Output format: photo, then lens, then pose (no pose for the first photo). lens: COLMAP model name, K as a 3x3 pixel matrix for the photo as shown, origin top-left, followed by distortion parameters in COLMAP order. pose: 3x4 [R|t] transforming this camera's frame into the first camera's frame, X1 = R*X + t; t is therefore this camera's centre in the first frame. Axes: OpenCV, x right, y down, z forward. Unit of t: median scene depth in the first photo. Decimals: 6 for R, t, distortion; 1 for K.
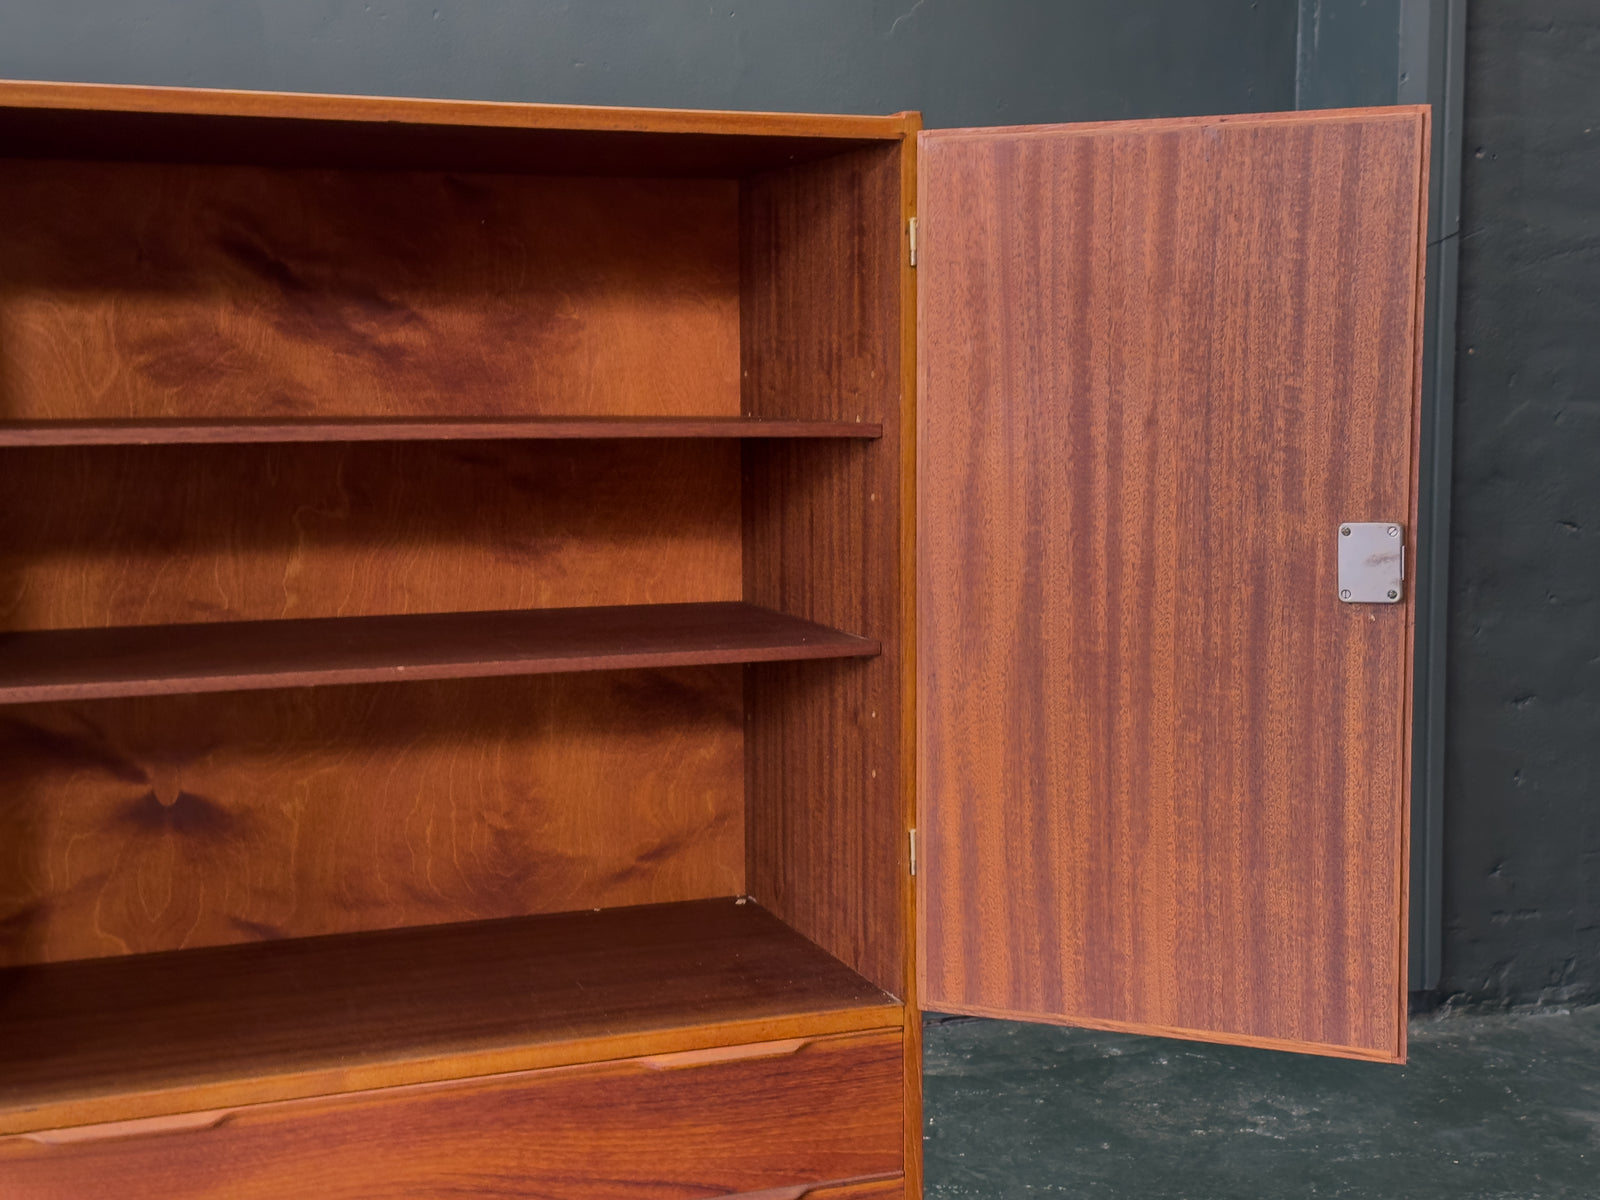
lens RADIAL K [[2300.7, 0, 822.8], [0, 2300.7, 608.9], [0, 0, 1]] dist [0.140927, 0.000000]
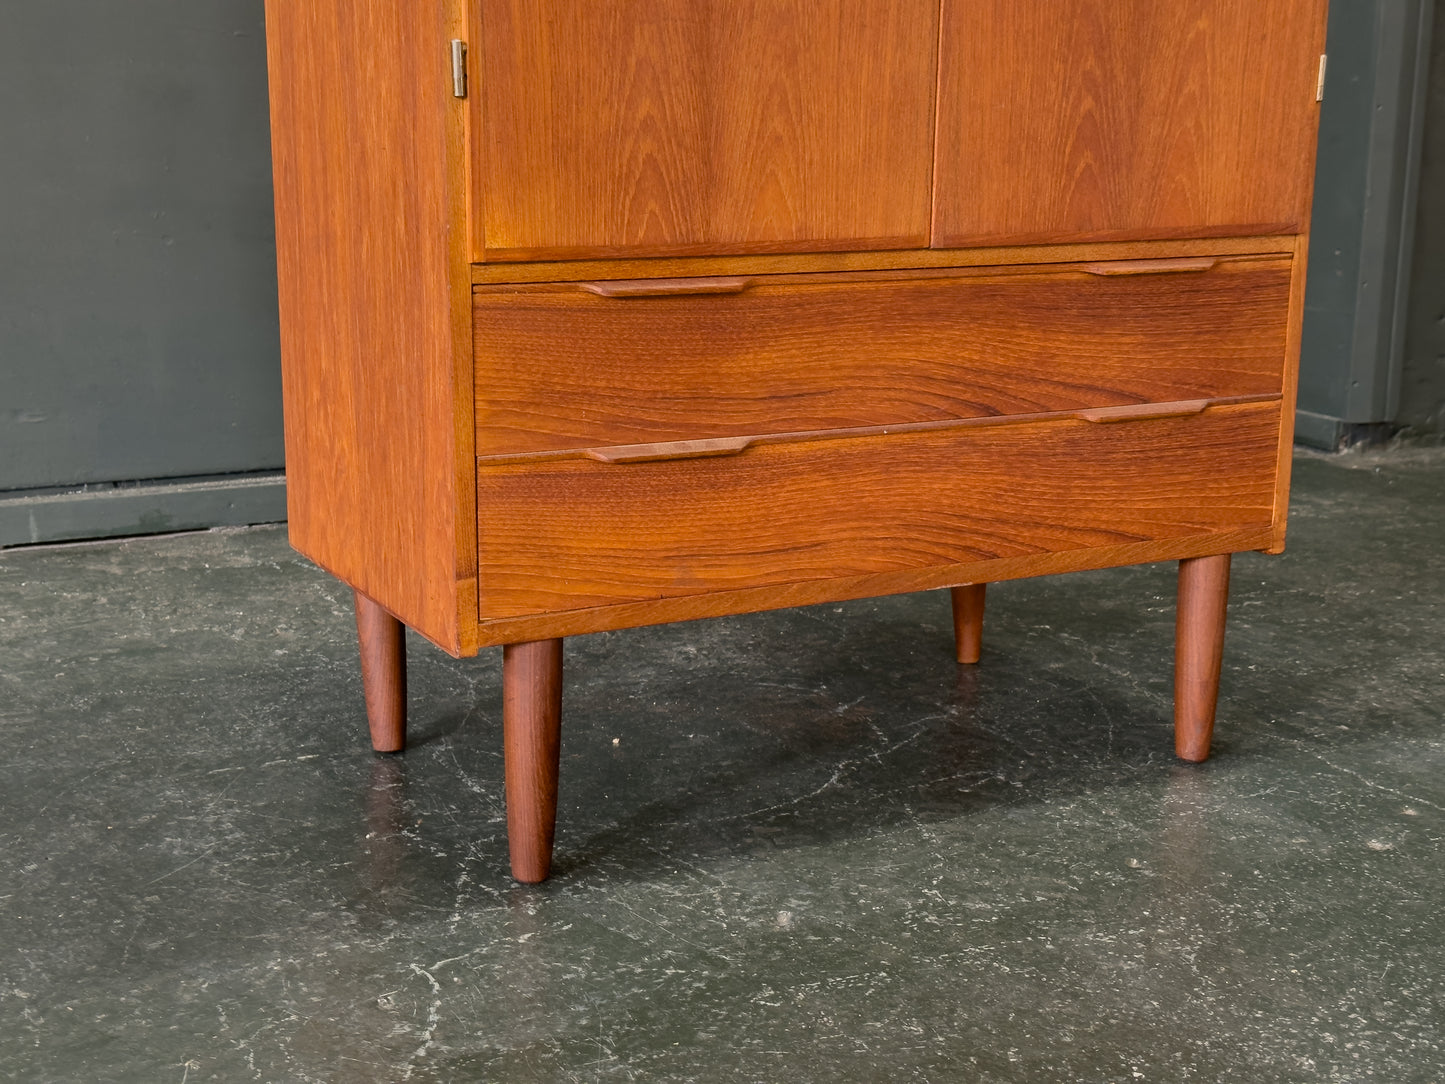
lens RADIAL K [[2017.4, 0, 722.4], [0, 2017.4, 549.5], [0, 0, 1]] dist [0.144599, 0.000000]
pose [[0.990002, -0.013157, 0.140437, -0.367416], [-0.002639, 0.993738, 0.111706, 0.219109], [-0.141027, -0.110960, 0.983768, 0.112487]]
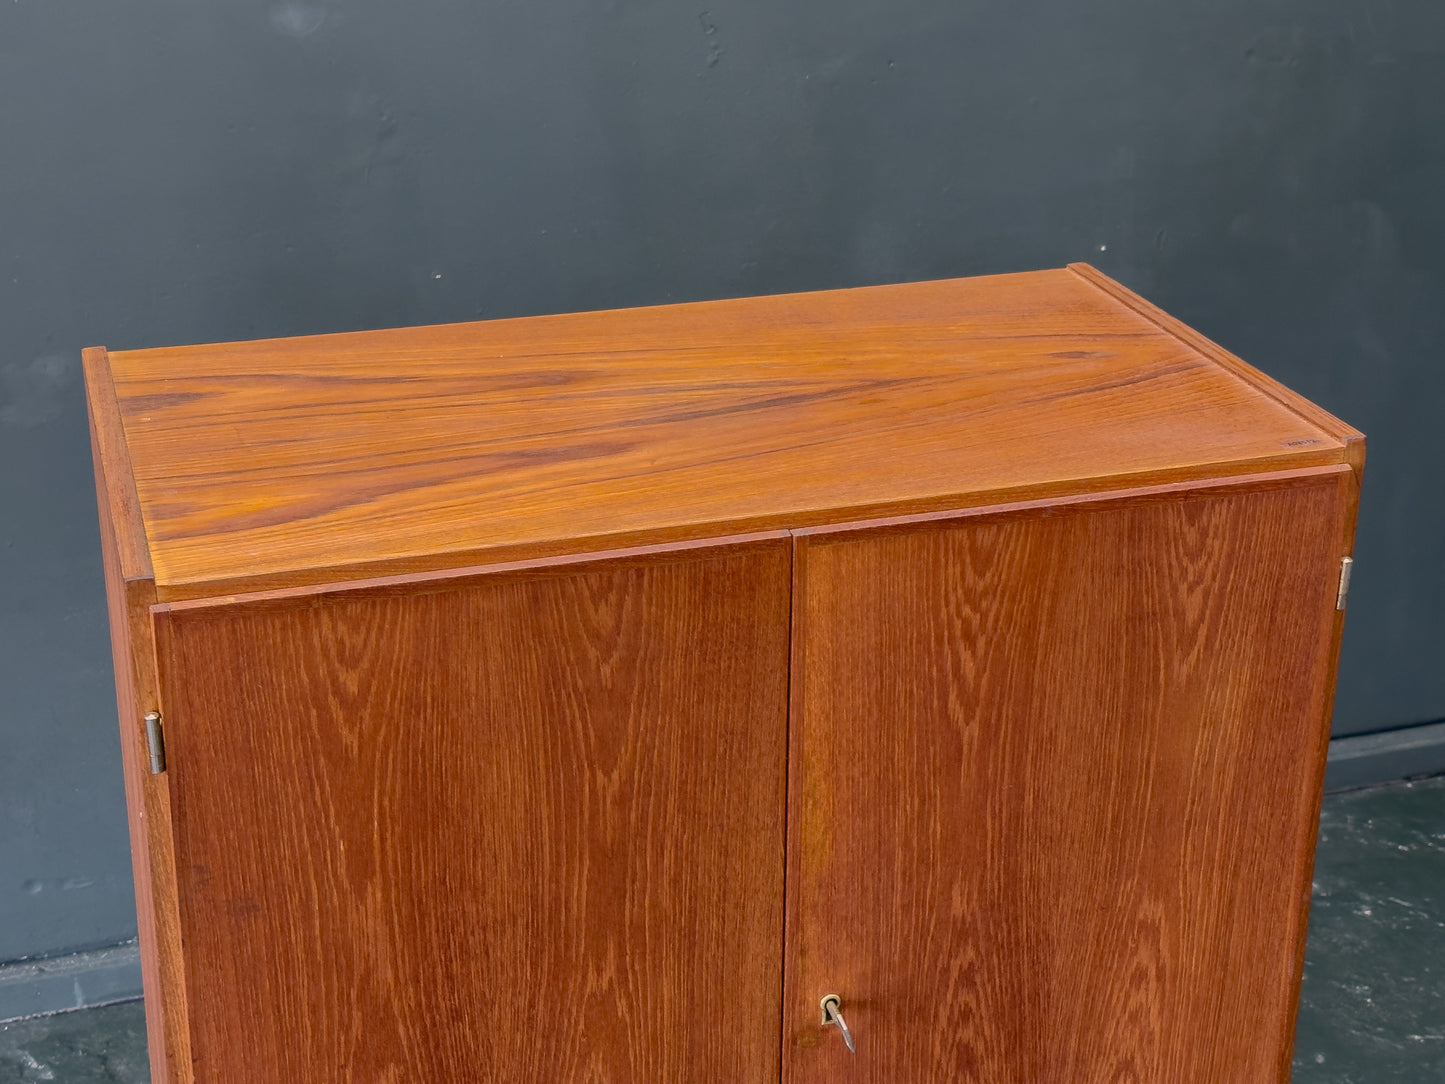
lens RADIAL K [[2245.0, 0, 679.6], [0, 2245.0, 494.4], [0, 0, 1]] dist [0.174122, 0.000000]
pose [[0.998241, 0.032477, -0.049598, -0.161497], [-0.017340, 0.959962, 0.279592, -0.415925], [0.056693, -0.278240, 0.958837, 0.202433]]
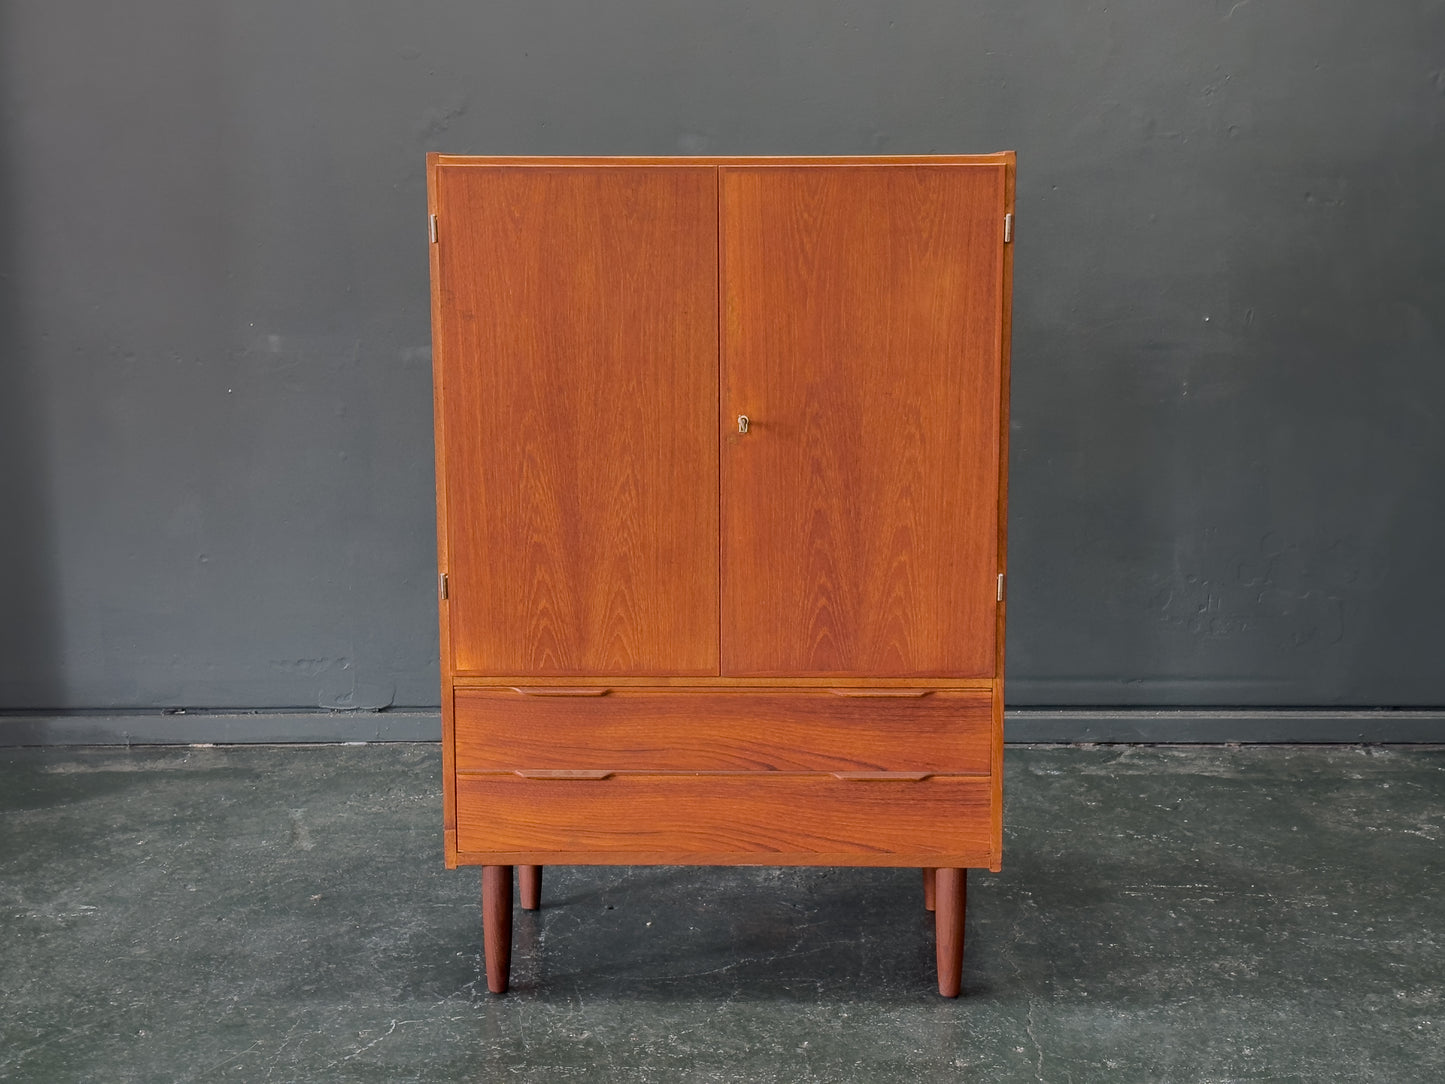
lens RADIAL K [[2077.8, 0, 708.6], [0, 2077.8, 535.1], [0, 0, 1]] dist [0.140927, 0.000000]
pose [[0.927862, 0.065415, -0.367143, 0.412445], [-0.044144, 0.996840, 0.066047, -0.025431], [0.370303, -0.045076, 0.927817, -0.517014]]
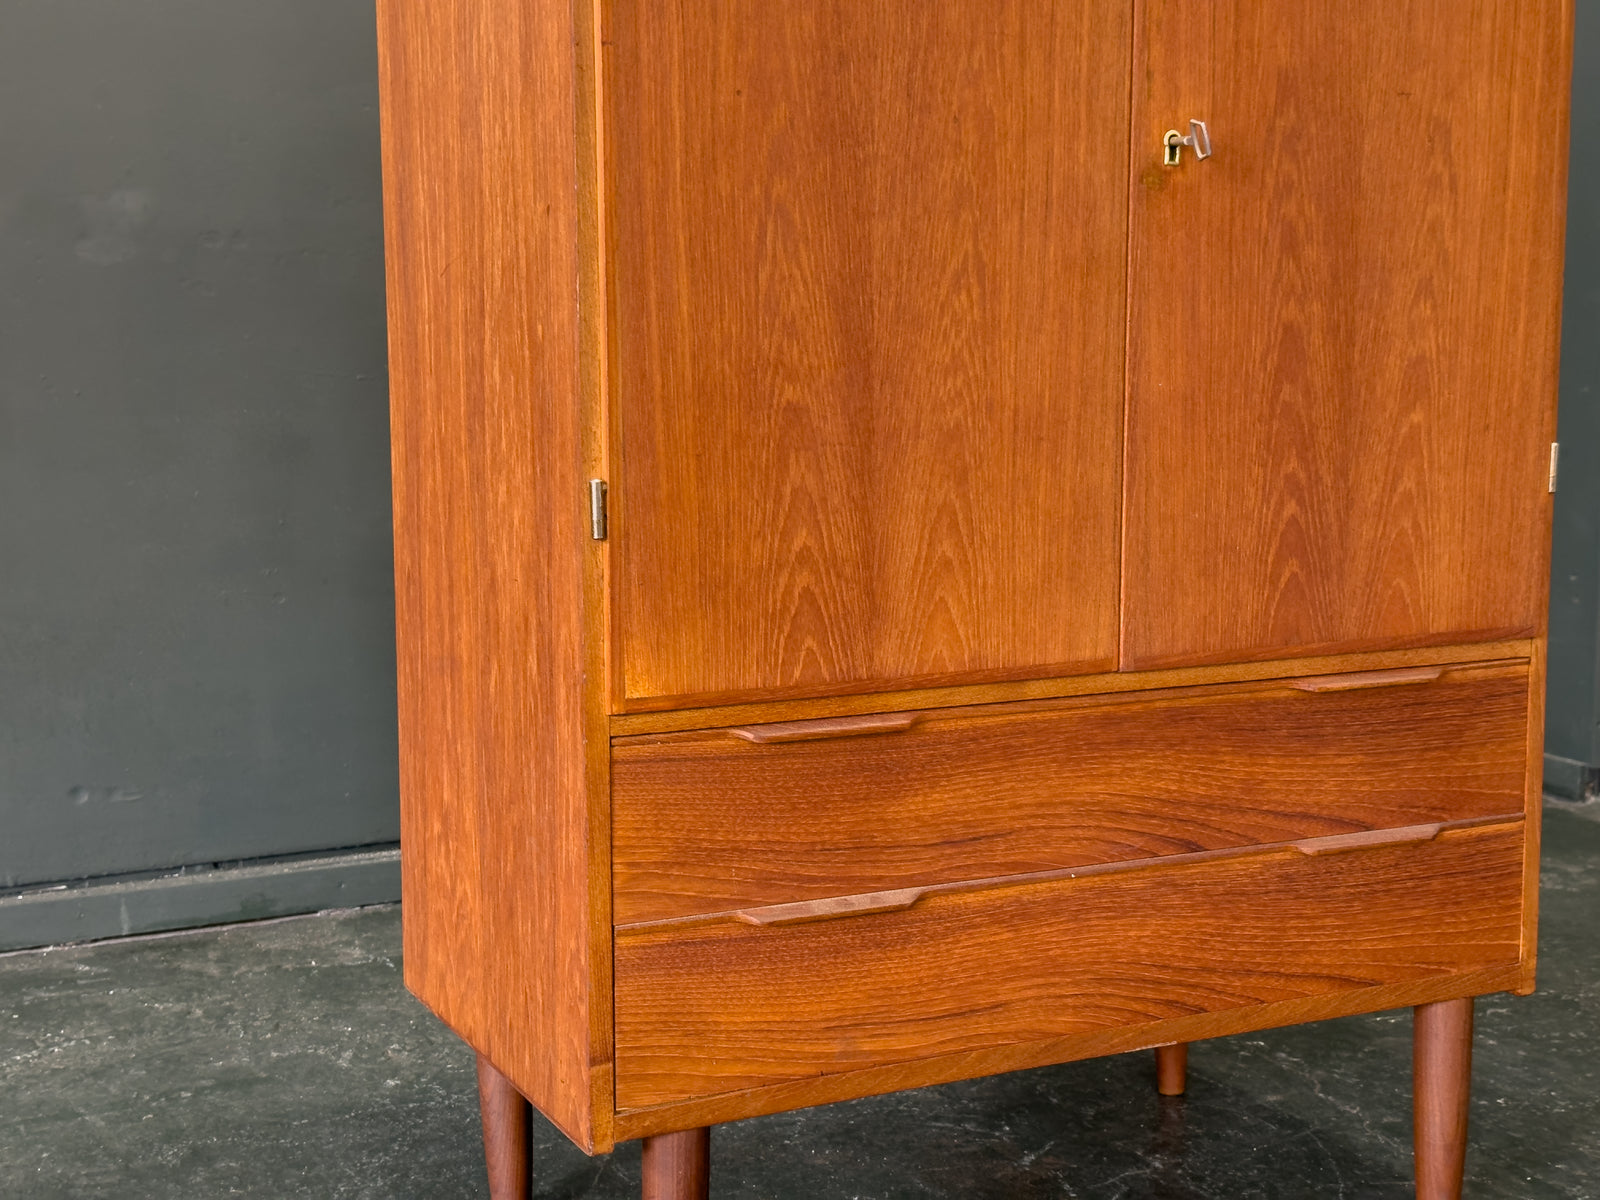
lens RADIAL K [[2233.7, 0, 795.4], [0, 2233.7, 615.5], [0, 0, 1]] dist [0.144599, 0.000000]
pose [[0.994577, -0.009102, 0.103601, -0.368119], [0.007170, 0.999794, 0.019005, 0.149349], [-0.103753, -0.018159, 0.994437, 0.126290]]
